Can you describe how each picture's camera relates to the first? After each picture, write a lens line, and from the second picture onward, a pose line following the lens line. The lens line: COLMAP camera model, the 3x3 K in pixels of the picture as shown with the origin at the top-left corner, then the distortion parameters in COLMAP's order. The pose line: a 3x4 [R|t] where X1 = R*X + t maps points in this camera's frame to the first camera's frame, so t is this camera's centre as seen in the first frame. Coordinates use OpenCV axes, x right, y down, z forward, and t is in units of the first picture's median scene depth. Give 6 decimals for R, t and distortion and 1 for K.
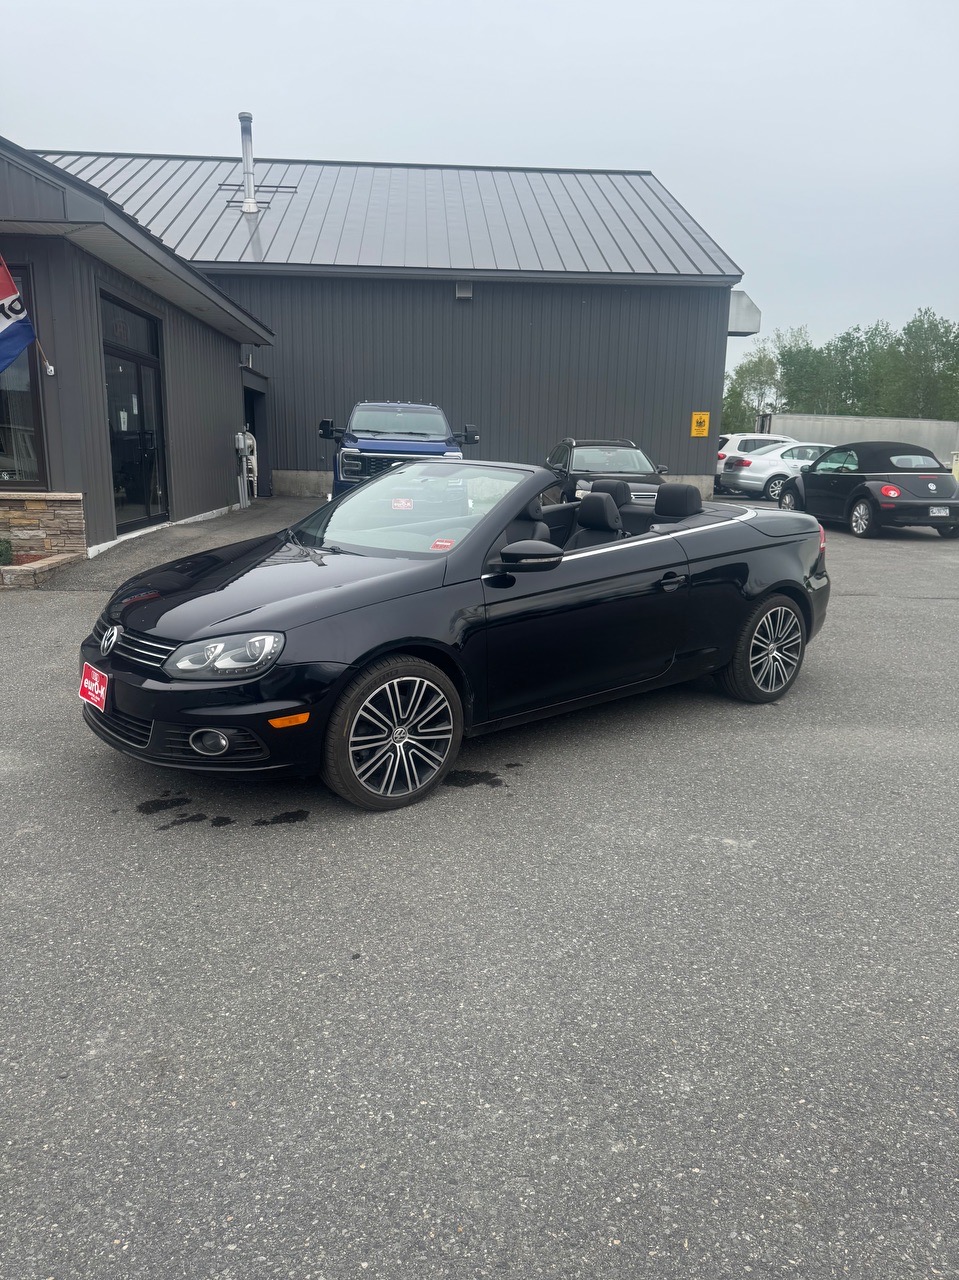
lens RADIAL K [[905.4, 0, 488.1], [0, 905.4, 650.8], [0, 0, 1]] dist [0.103691, -0.133043]
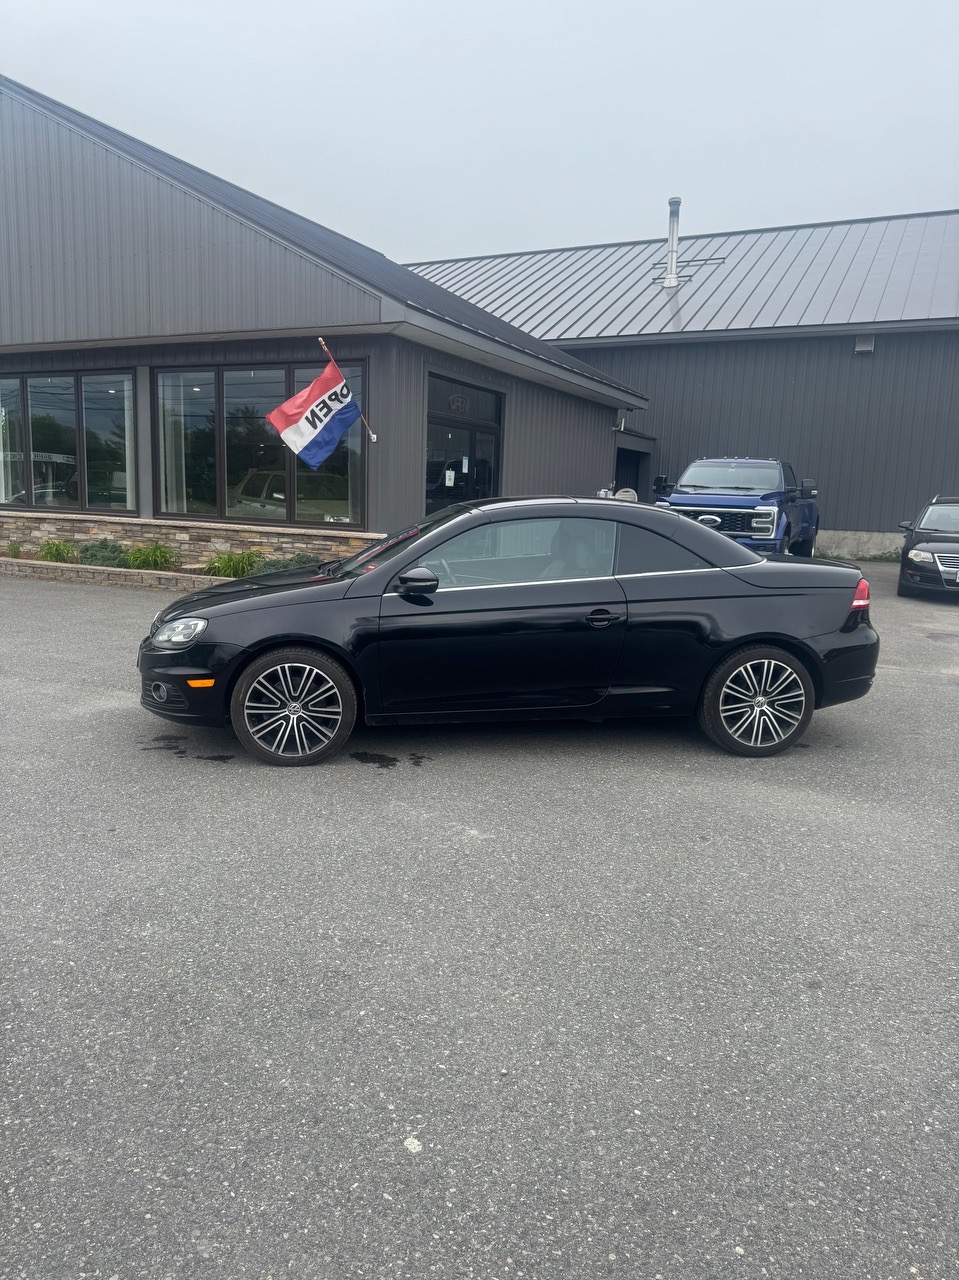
lens RADIAL K [[903.1, 0, 479.5], [0, 903.1, 640.0], [0, 0, 1]] dist [0.187771, -0.361922]
pose [[0.867112, 0.092180, -0.489510, 0.125691], [-0.127610, 0.991041, -0.039423, 0.002184], [0.481490, 0.096650, 0.871106, -0.002095]]
